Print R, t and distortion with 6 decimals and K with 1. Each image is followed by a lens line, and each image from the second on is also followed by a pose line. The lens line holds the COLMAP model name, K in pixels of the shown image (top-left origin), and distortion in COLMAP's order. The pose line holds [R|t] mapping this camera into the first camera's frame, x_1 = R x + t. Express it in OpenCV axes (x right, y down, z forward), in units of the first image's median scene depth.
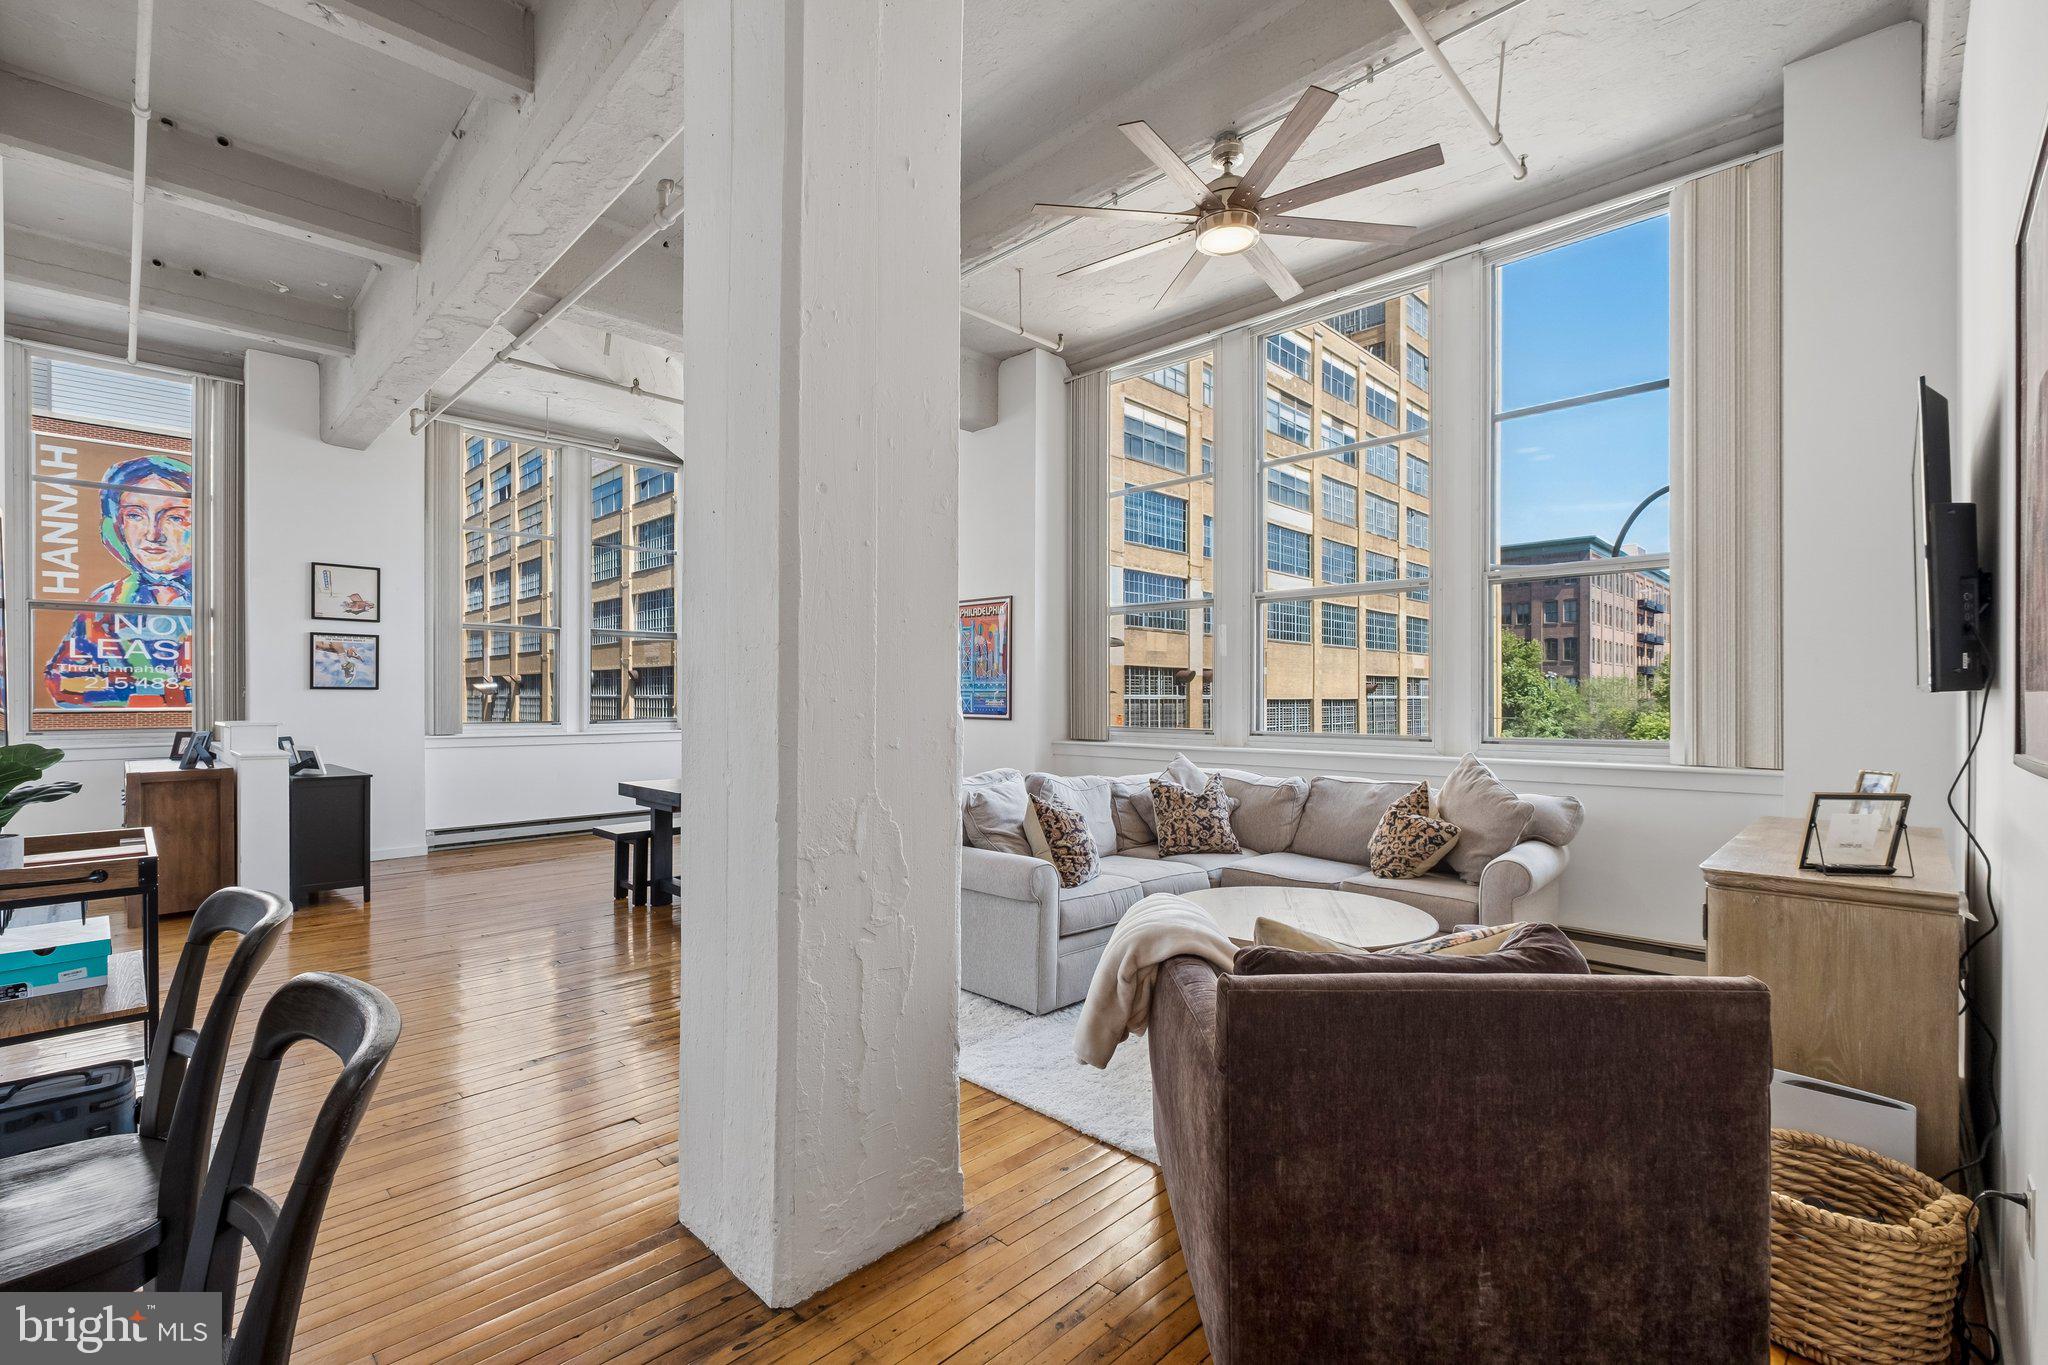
lens RADIAL K [[896.3, 0, 1004.0], [0, 896.3, 694.4], [0, 0, 1]] dist [-0.006290, 0.000431]
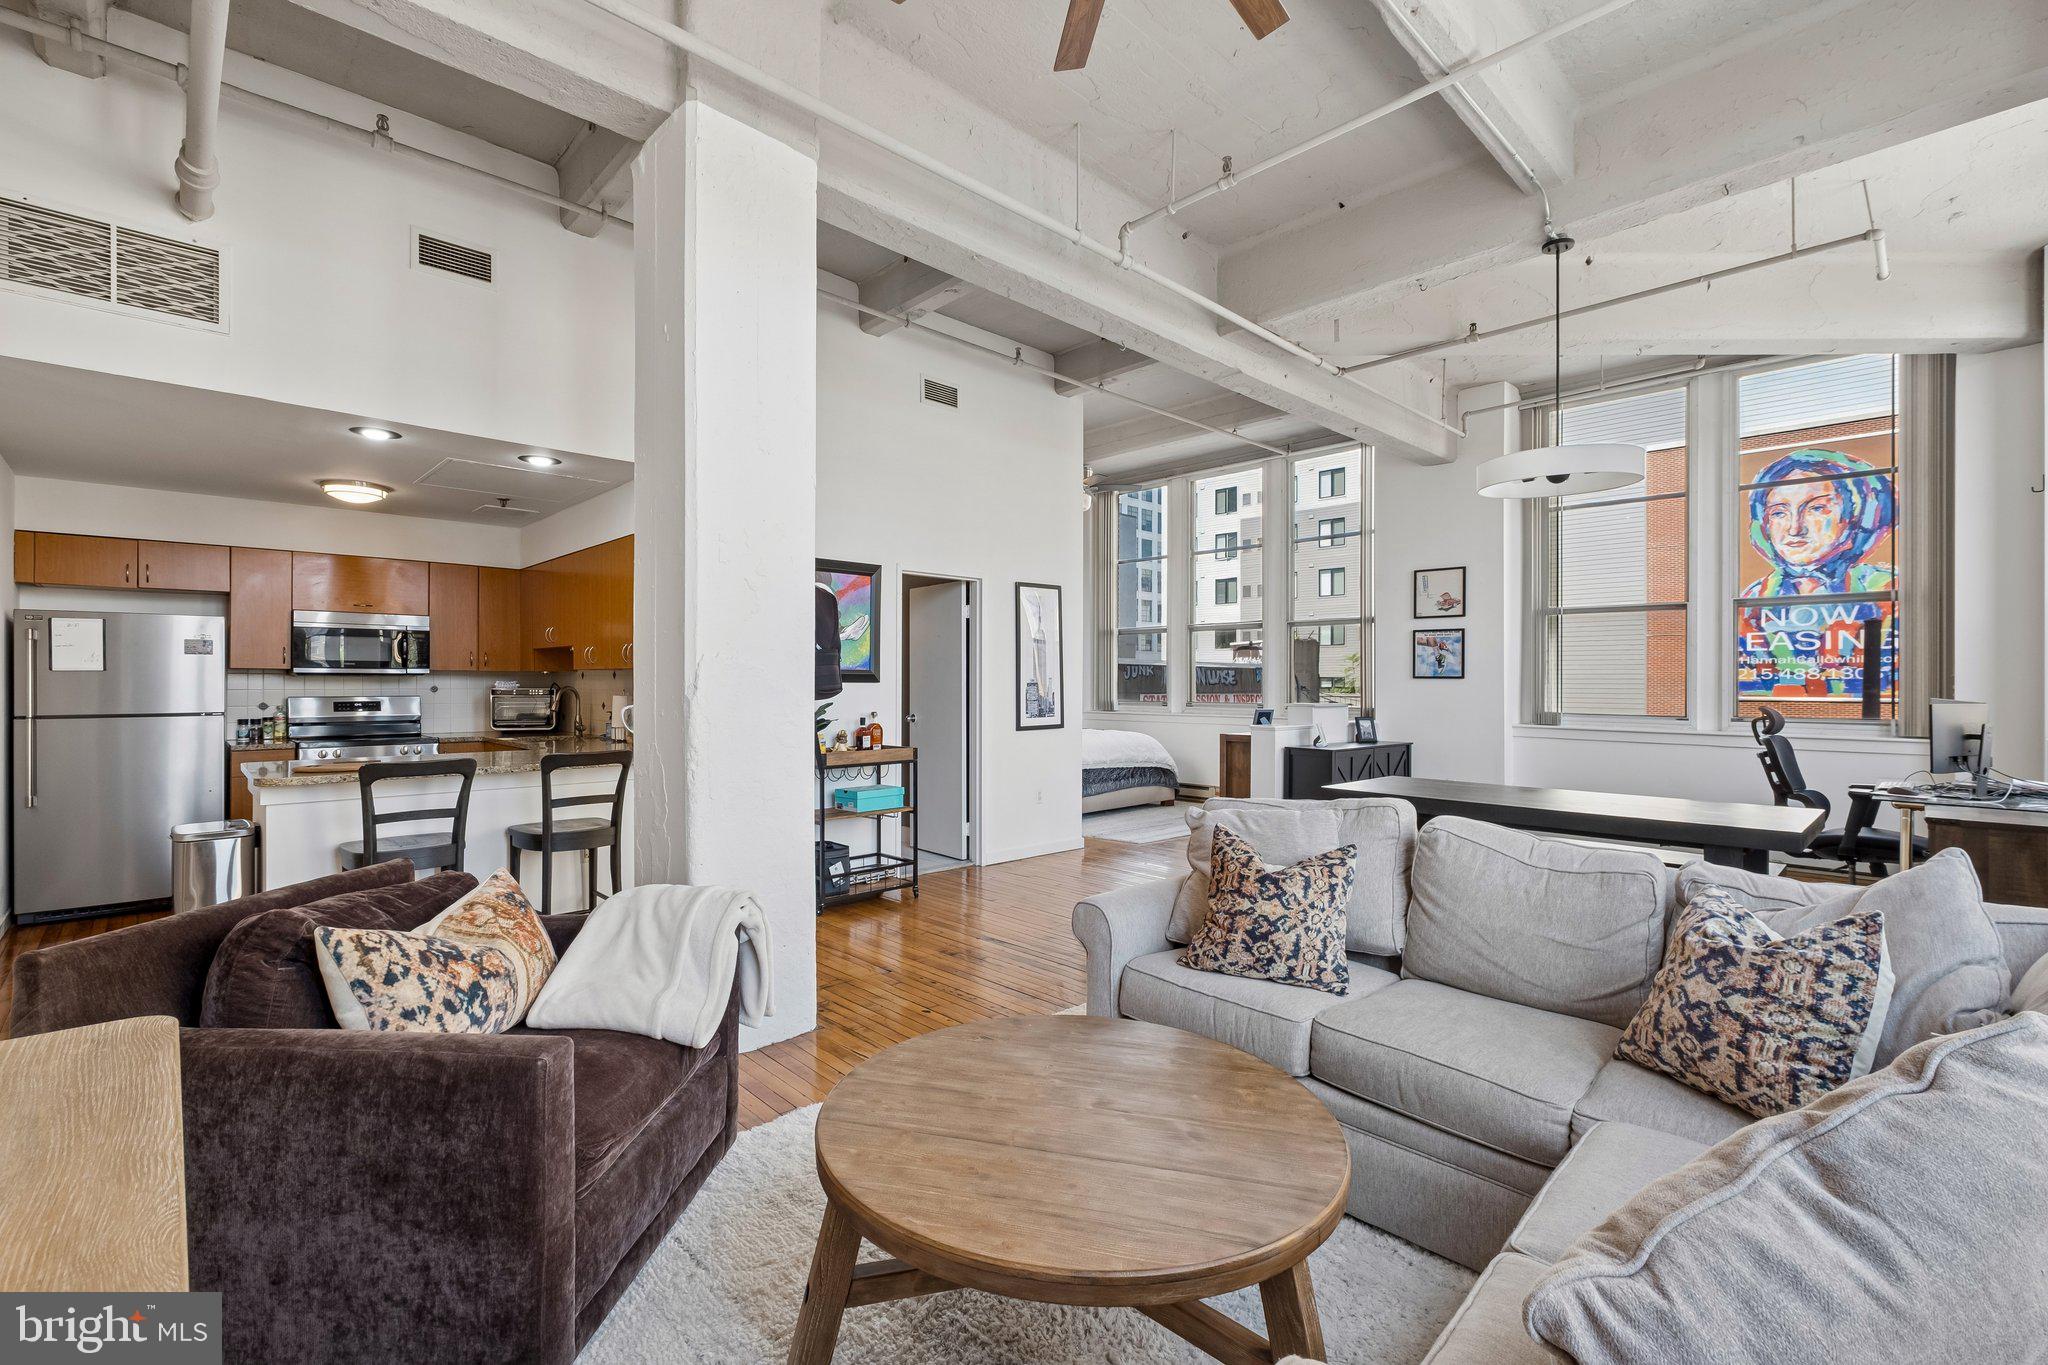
lens RADIAL K [[896.3, 0, 1005.7], [0, 896.3, 682.9], [0, 0, 1]] dist [-0.006290, 0.000431]
pose [[-0.028229, -0.001727, -0.999600, 0.104803], [-0.000081, 0.999999, -0.001726, 0.000526], [0.999601, 0.000032, -0.028229, 0.123872]]
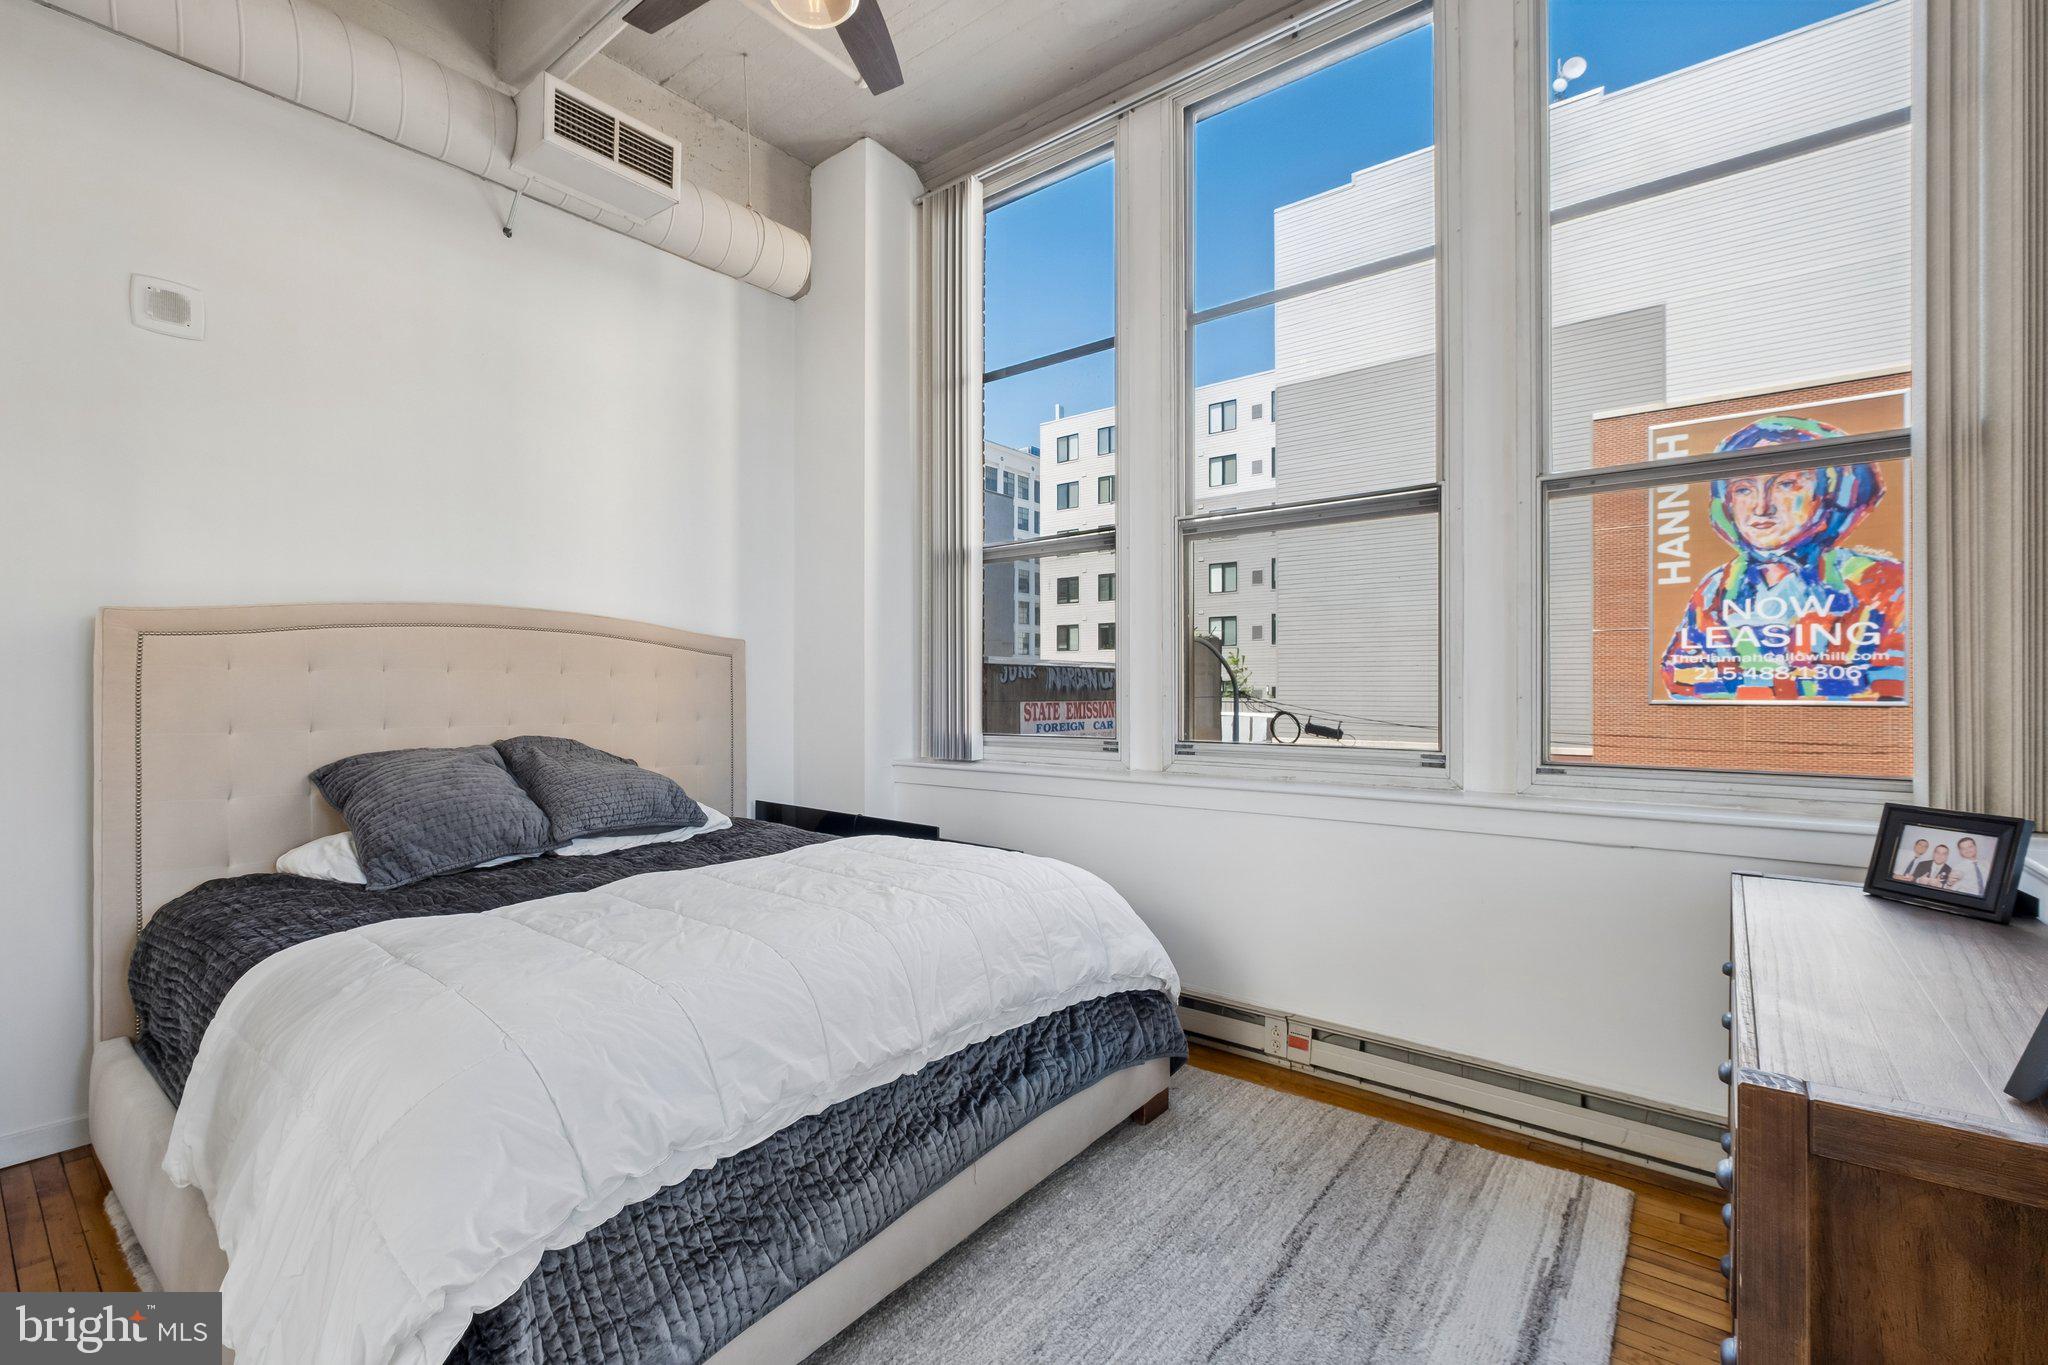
lens RADIAL K [[896.3, 0, 1005.6], [0, 896.3, 696.4], [0, 0, 1]] dist [-0.006290, 0.000431]
pose [[0.108223, 0.007869, -0.994096, -0.148468], [0.004325, 0.999955, 0.008387, 0.000163], [0.994117, -0.005207, 0.108184, 0.150563]]
